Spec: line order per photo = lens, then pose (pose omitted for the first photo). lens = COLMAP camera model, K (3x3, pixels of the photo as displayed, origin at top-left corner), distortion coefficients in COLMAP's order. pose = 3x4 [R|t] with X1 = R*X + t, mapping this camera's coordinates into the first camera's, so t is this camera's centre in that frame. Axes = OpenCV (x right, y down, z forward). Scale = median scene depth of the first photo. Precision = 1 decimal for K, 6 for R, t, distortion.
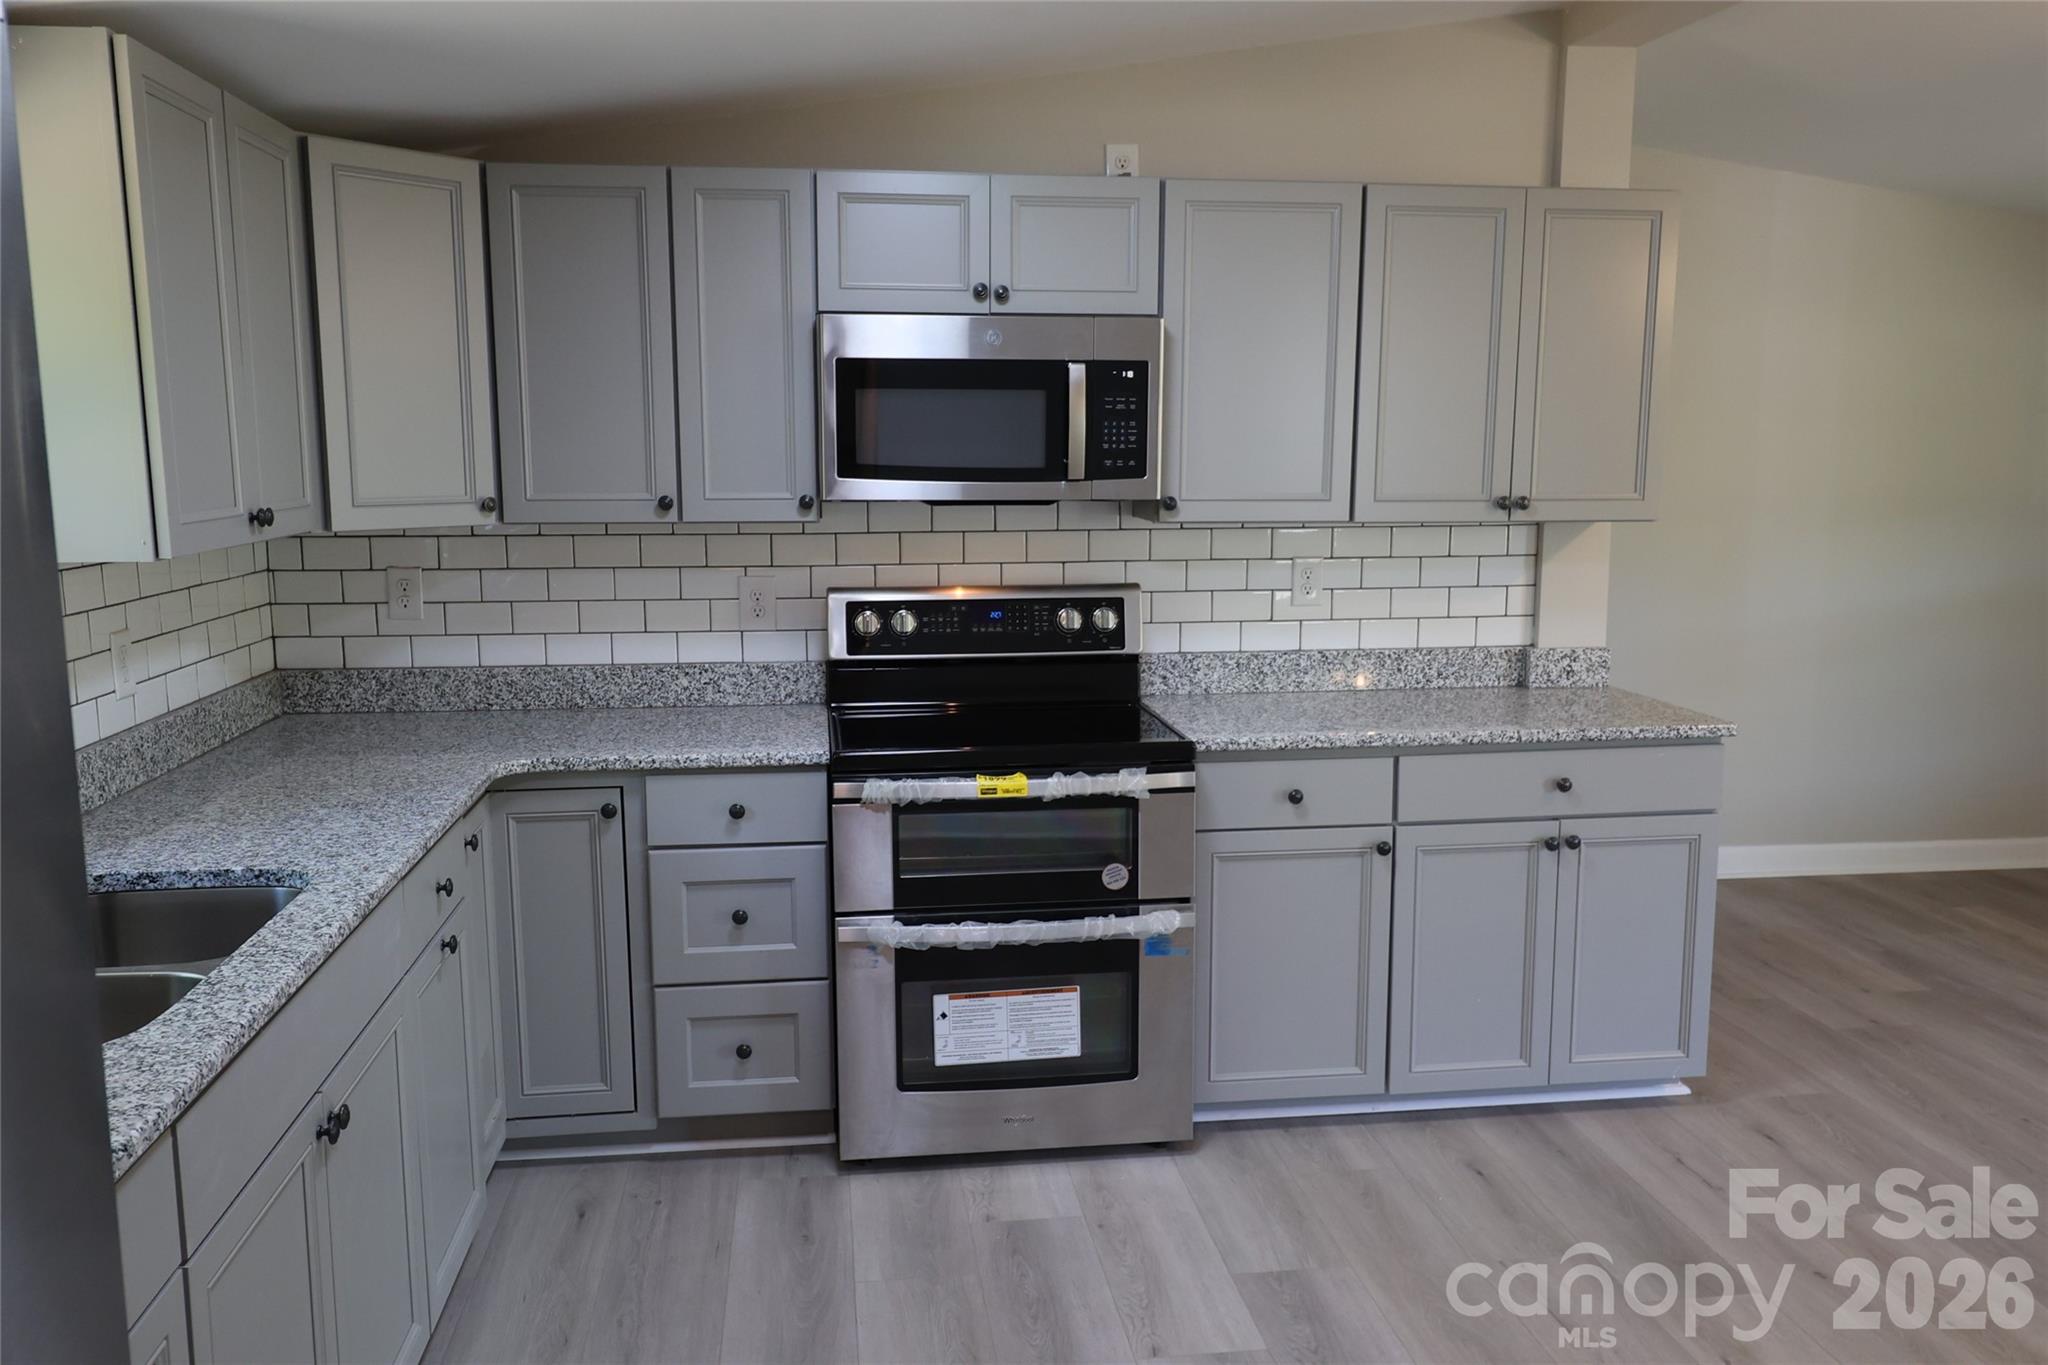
lens RADIAL K [[1588.6, 0, 1014.6], [0, 1588.6, 682.6], [0, 0, 1]] dist [0.017316, -0.008438]
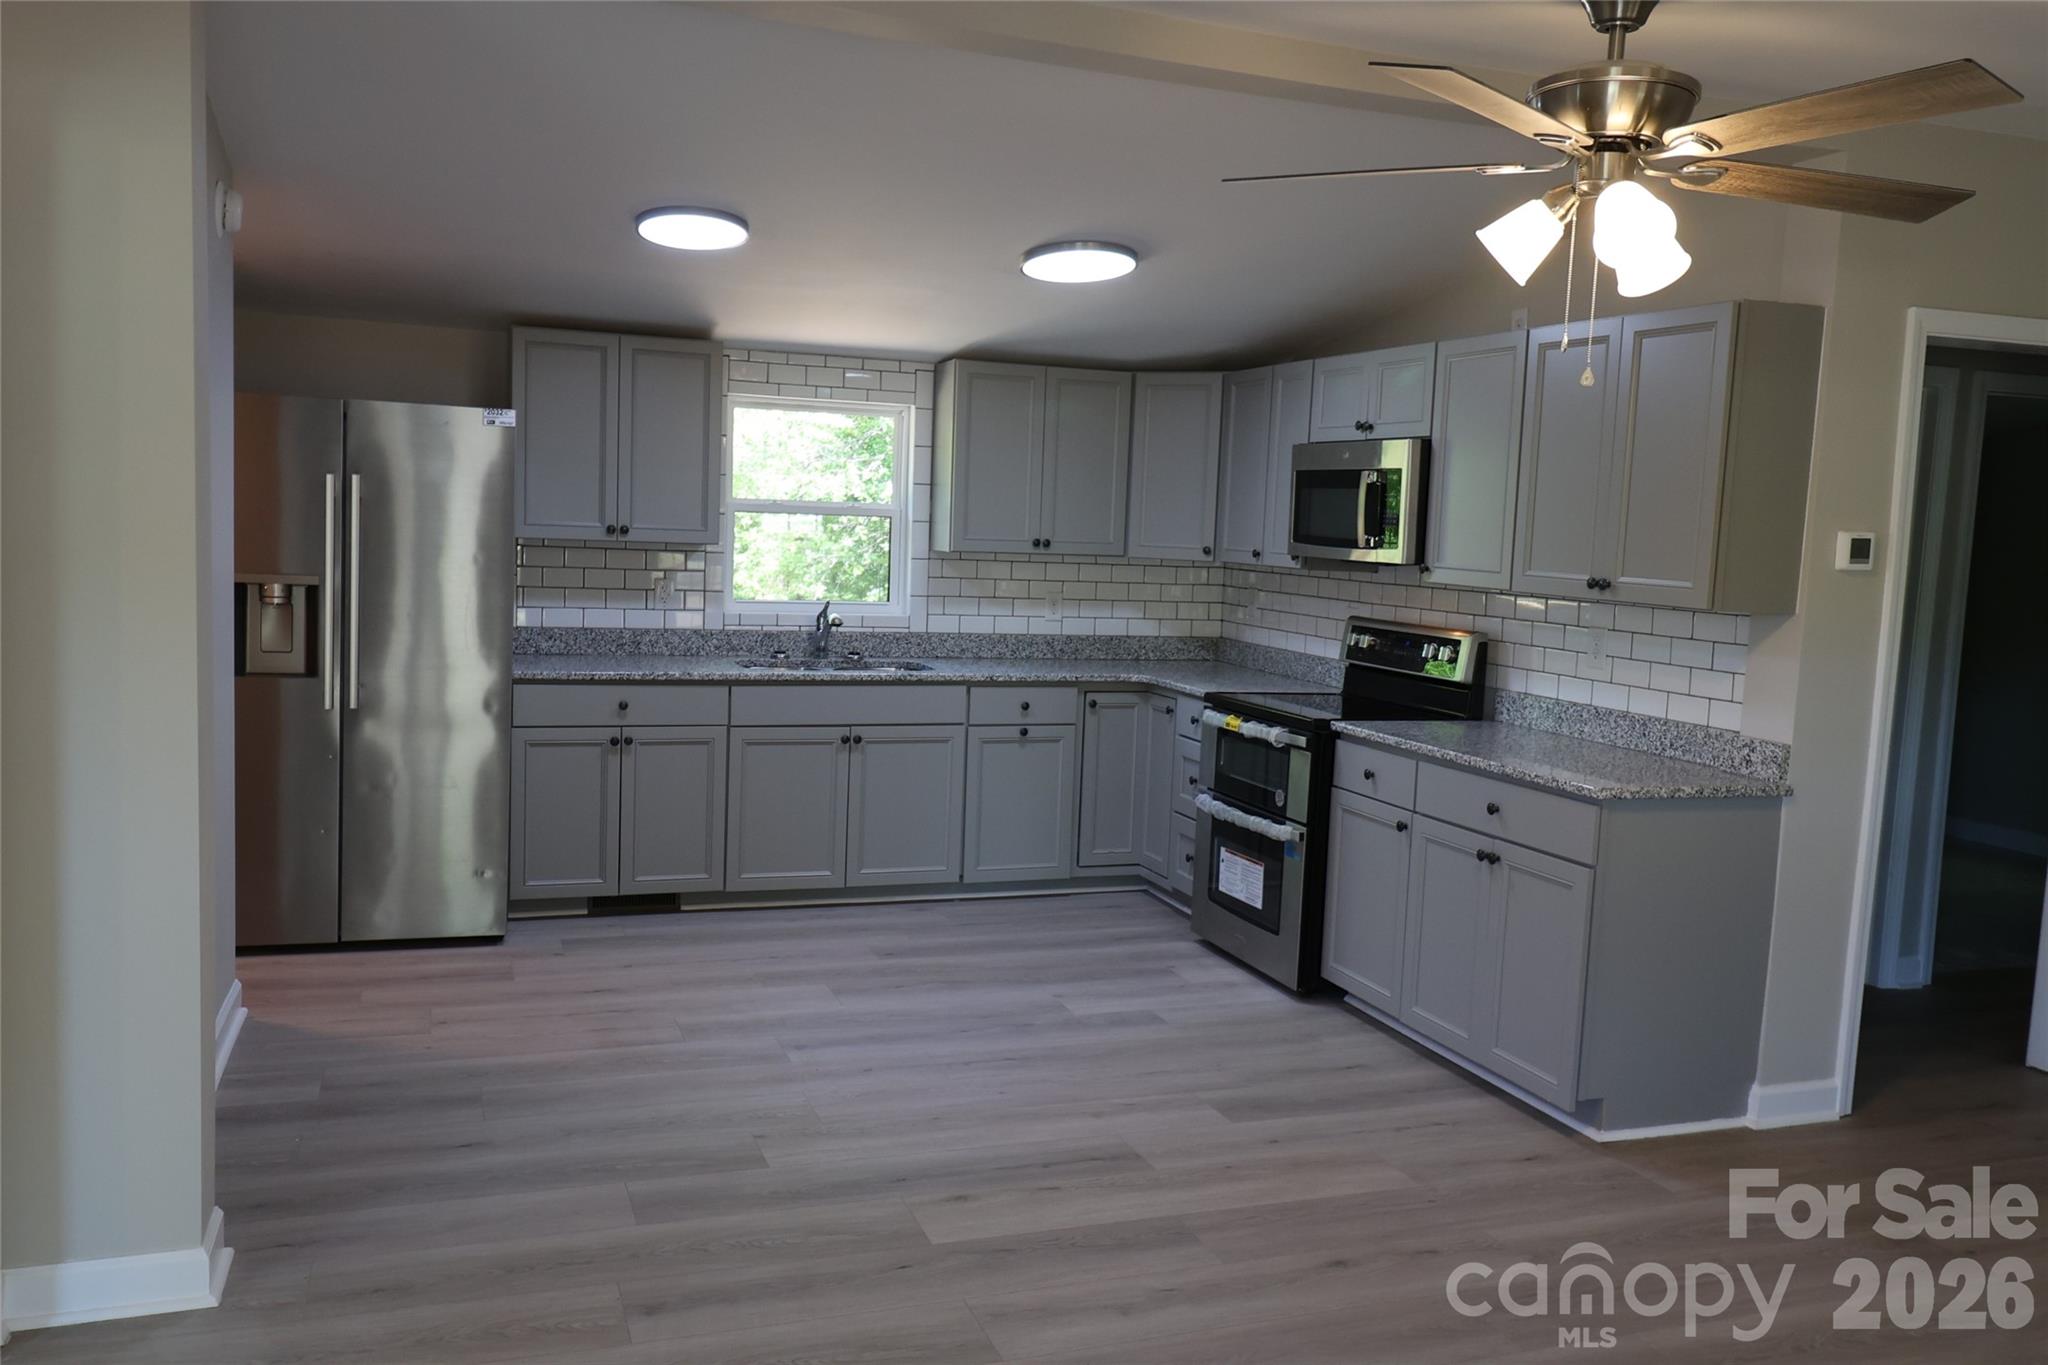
lens RADIAL K [[1588.6, 0, 1023.7], [0, 1588.6, 682.1], [0, 0, 1]] dist [0.017316, -0.008438]
pose [[0.224645, 0.111892, -0.967995, 1.401226], [-0.185813, 0.980077, 0.070166, -0.047941], [0.956561, 0.164104, 0.240960, 0.345070]]
